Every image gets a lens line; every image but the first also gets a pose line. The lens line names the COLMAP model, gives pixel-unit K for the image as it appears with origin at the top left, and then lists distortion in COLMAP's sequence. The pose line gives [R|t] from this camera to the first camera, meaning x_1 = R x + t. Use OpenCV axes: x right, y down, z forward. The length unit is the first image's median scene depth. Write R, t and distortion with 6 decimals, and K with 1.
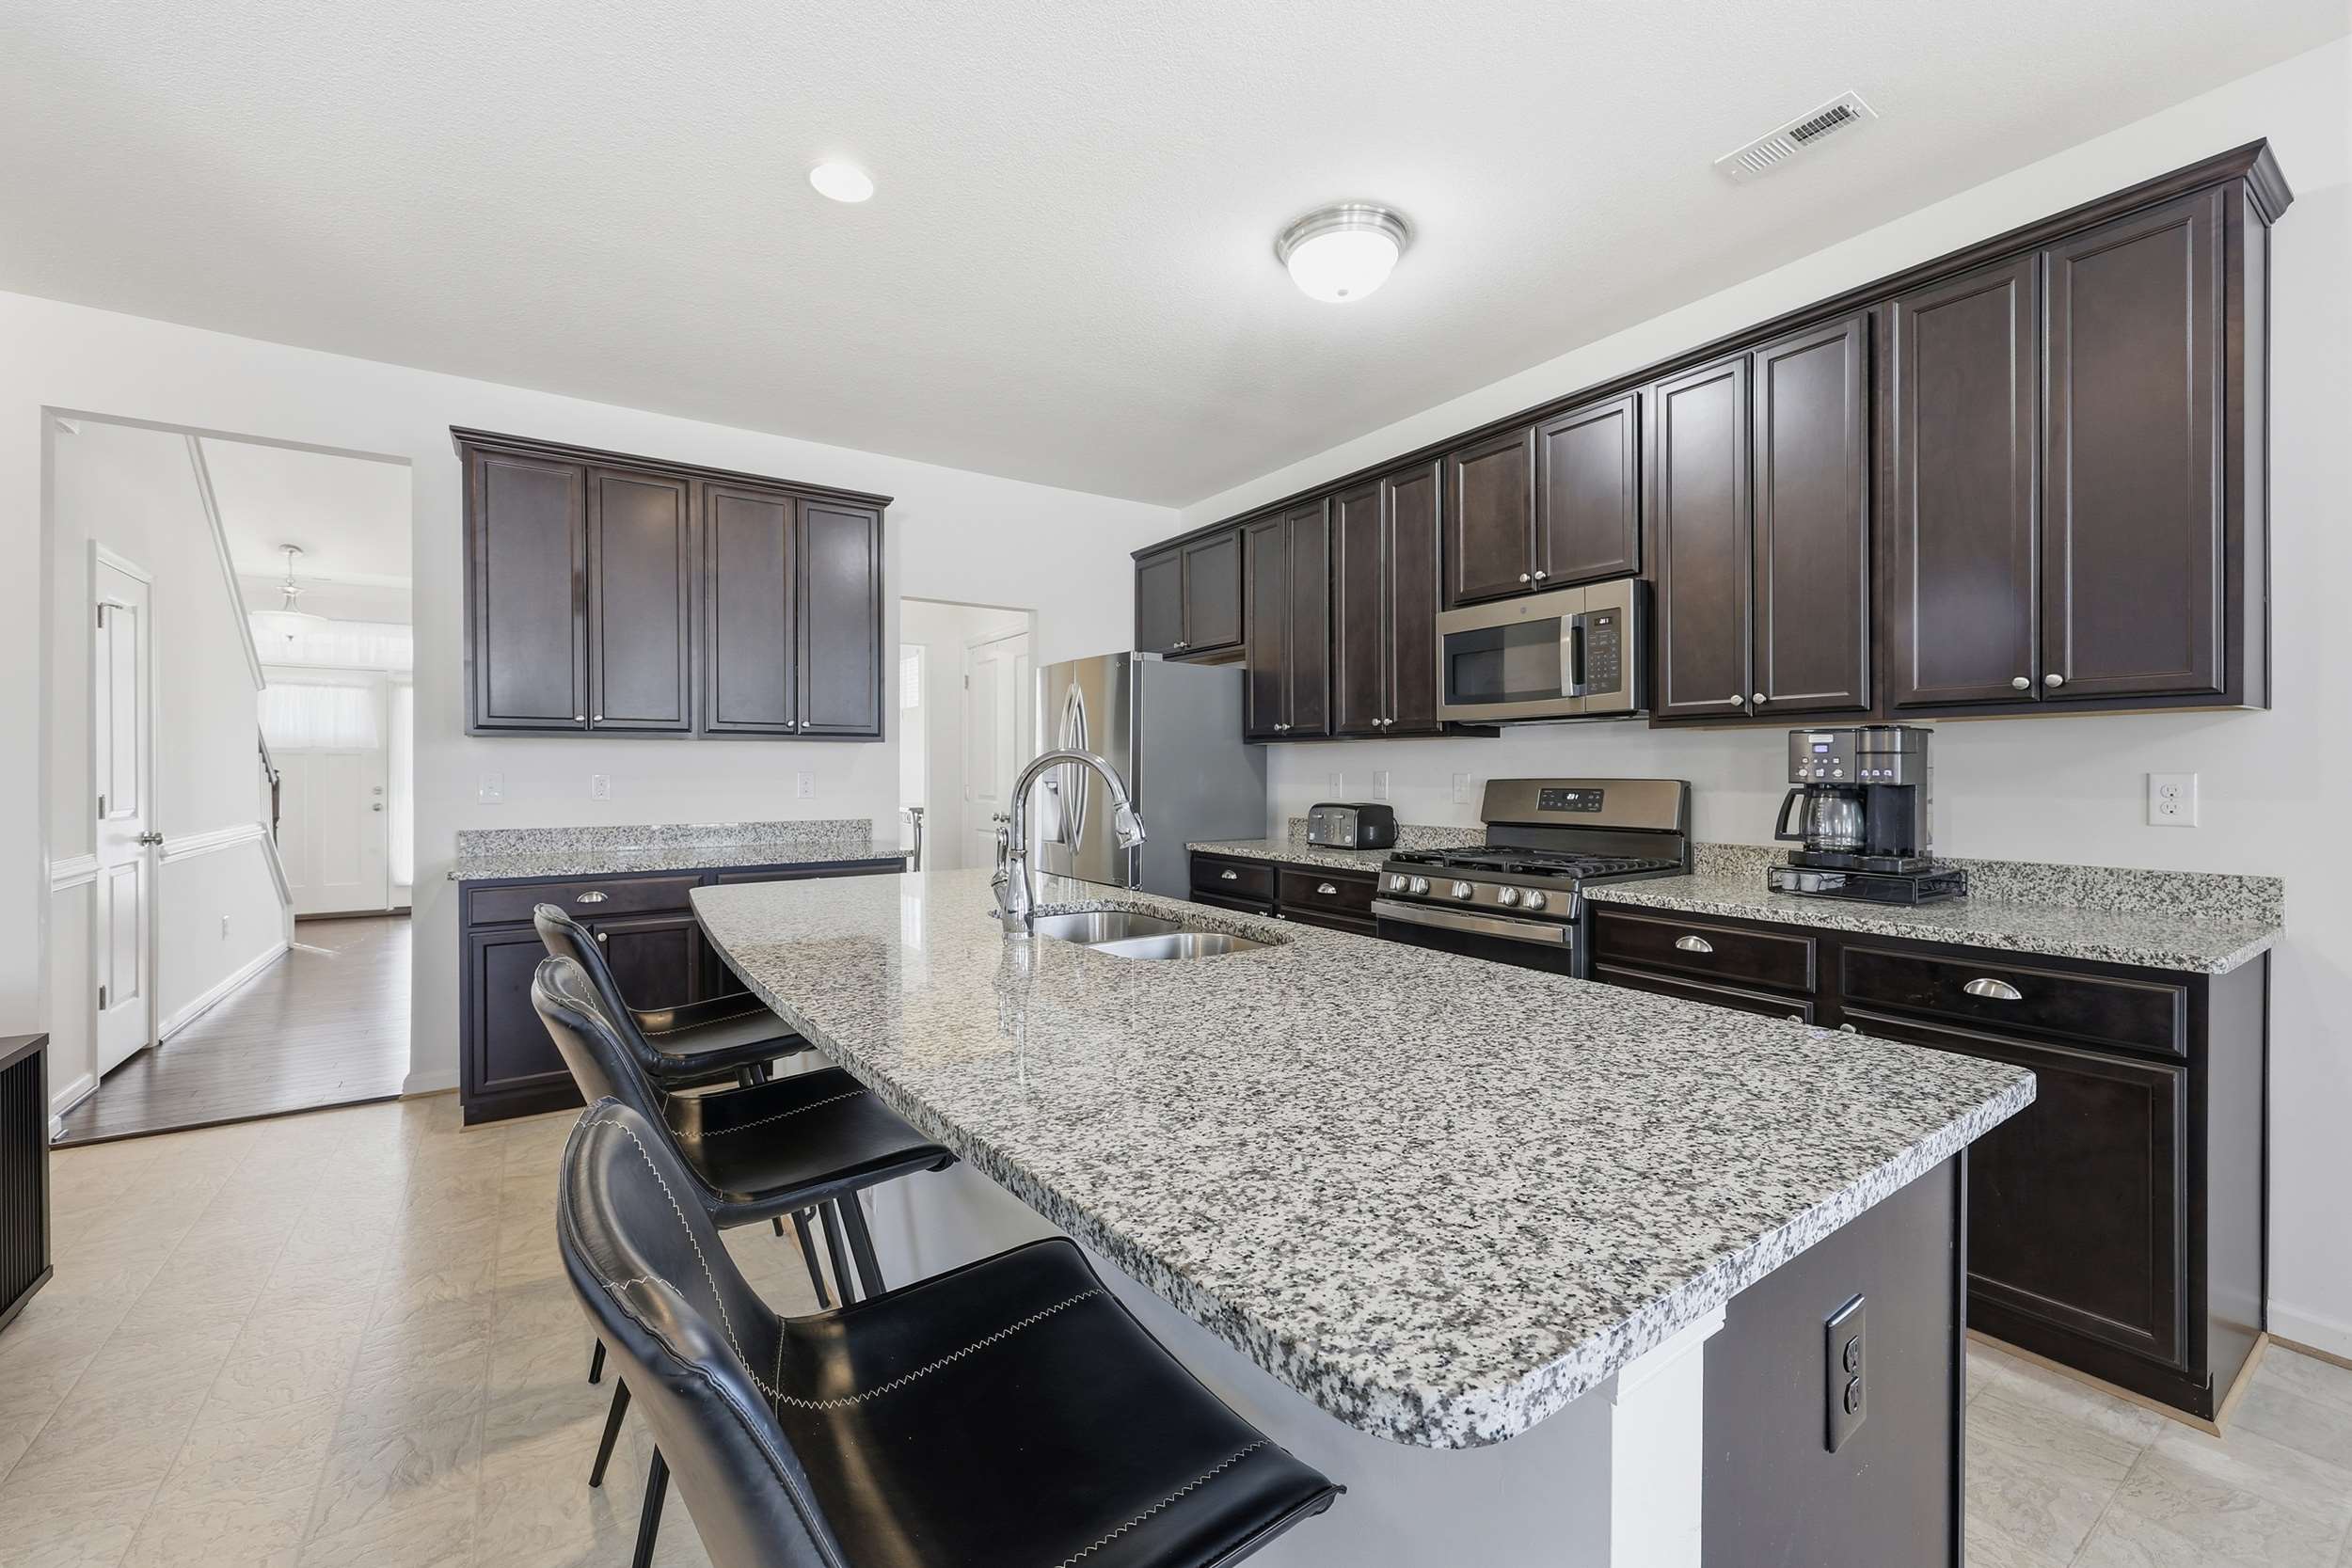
lens RADIAL K [[945.9, 0, 1174.3], [0, 945.9, 775.4], [0, 0, 1]] dist [-0.001184, -0.000041]
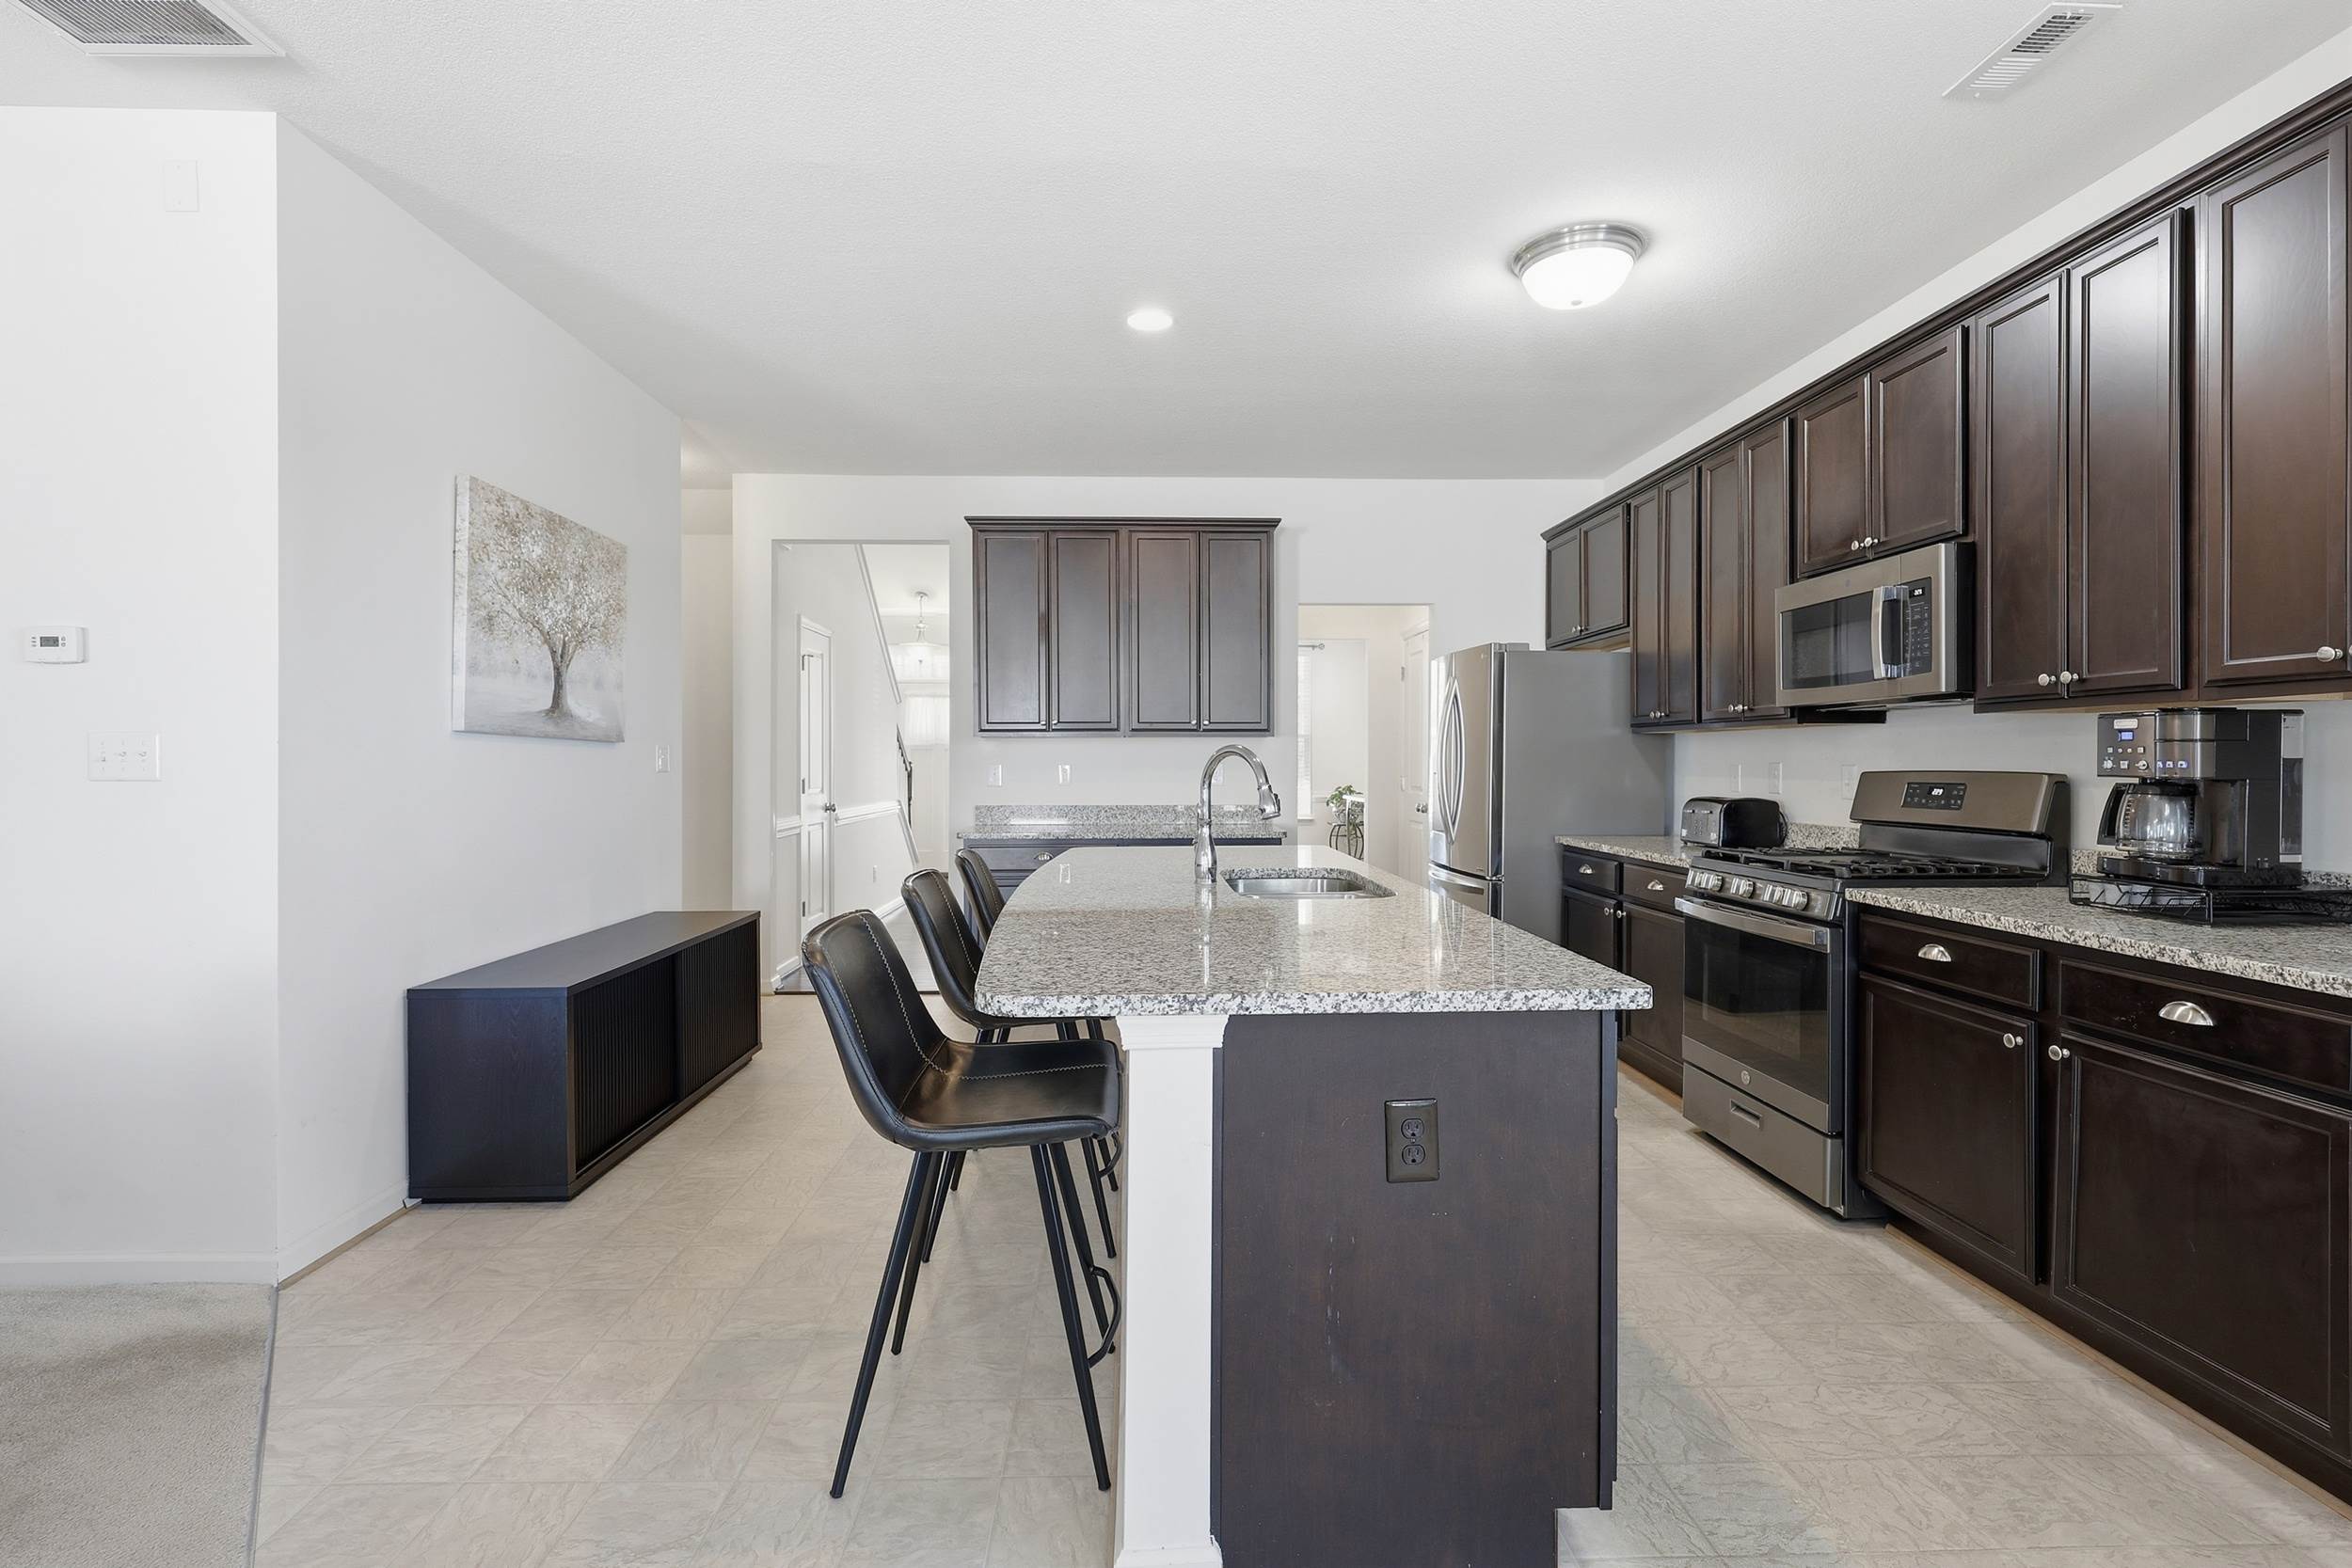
lens RADIAL K [[1079.6, 0, 1165.7], [0, 1079.6, 764.3], [0, 0, 1]] dist [0.002309, 0.000353]
pose [[0.844533, 0.000418, -0.535503, 0.357167], [-0.001453, 0.999998, -0.001510, -0.000095], [0.535502, 0.002053, 0.844532, -0.203102]]
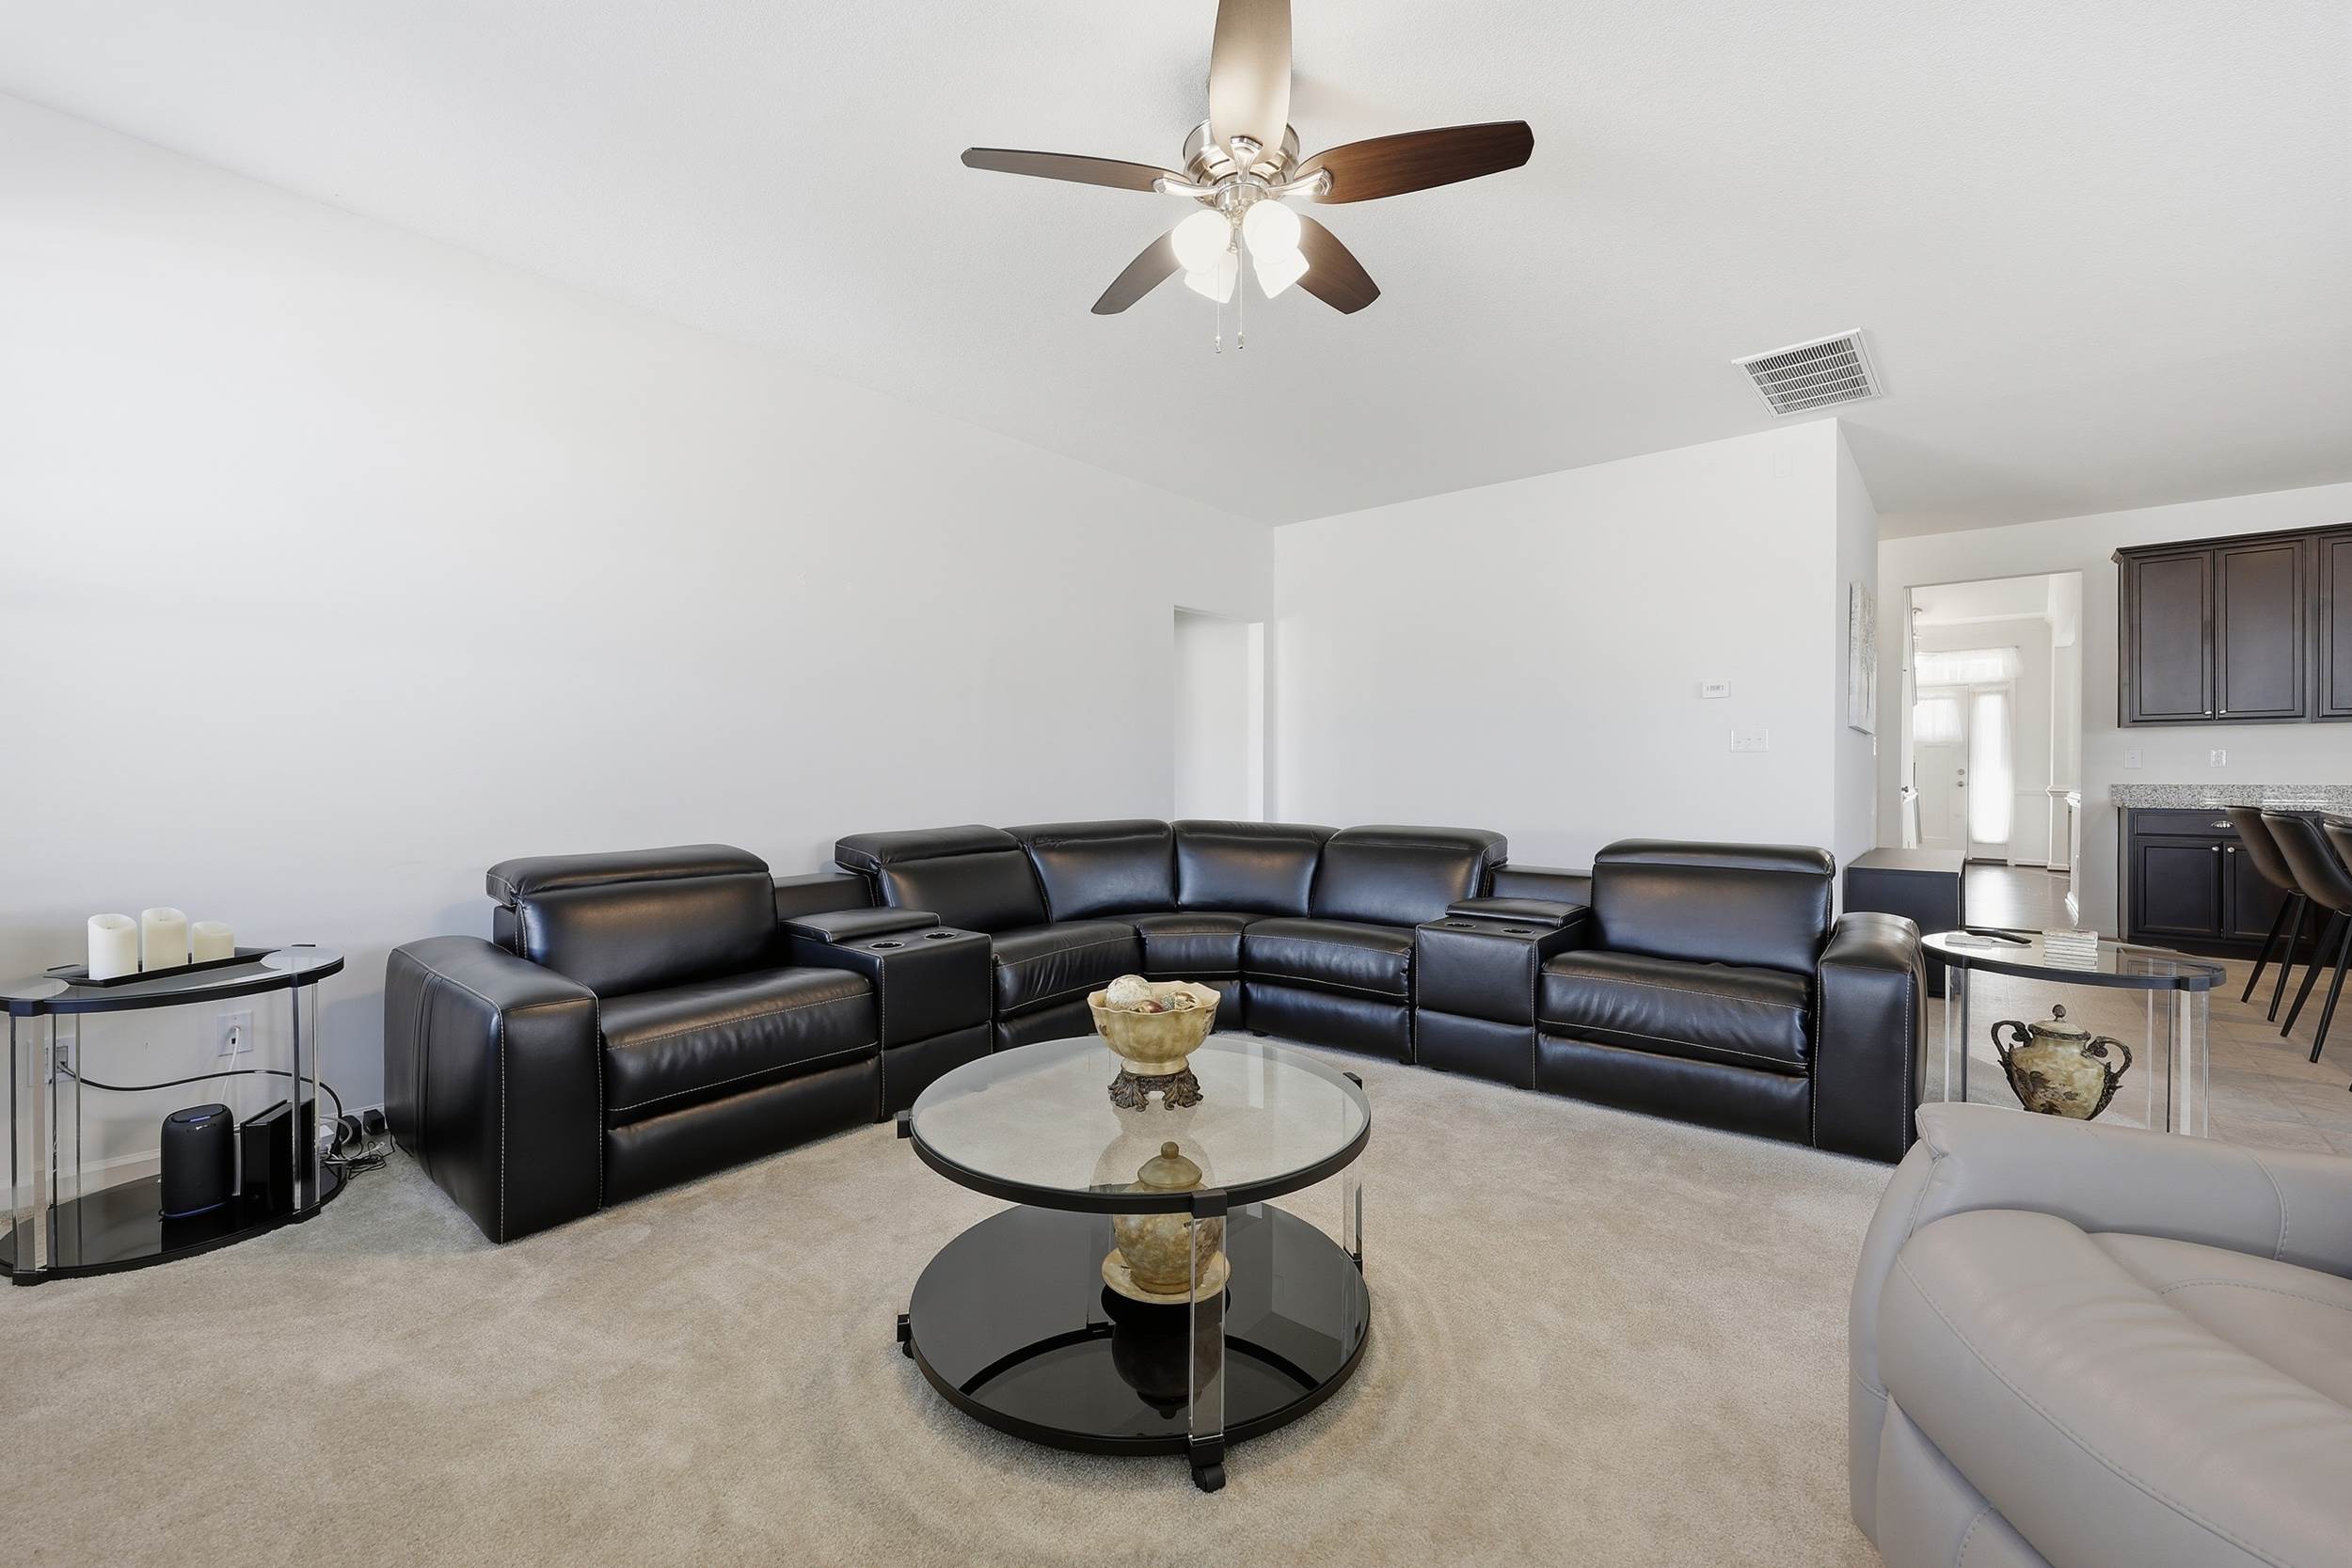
lens RADIAL K [[945.9, 0, 1174.3], [0, 945.9, 775.4], [0, 0, 1]] dist [-0.001184, -0.000041]
pose [[0.259975, 0.003912, -0.965607, 0.477296], [-0.001357, 0.999992, 0.003686, 0.043372], [0.965614, 0.000352, 0.259978, -1.156109]]
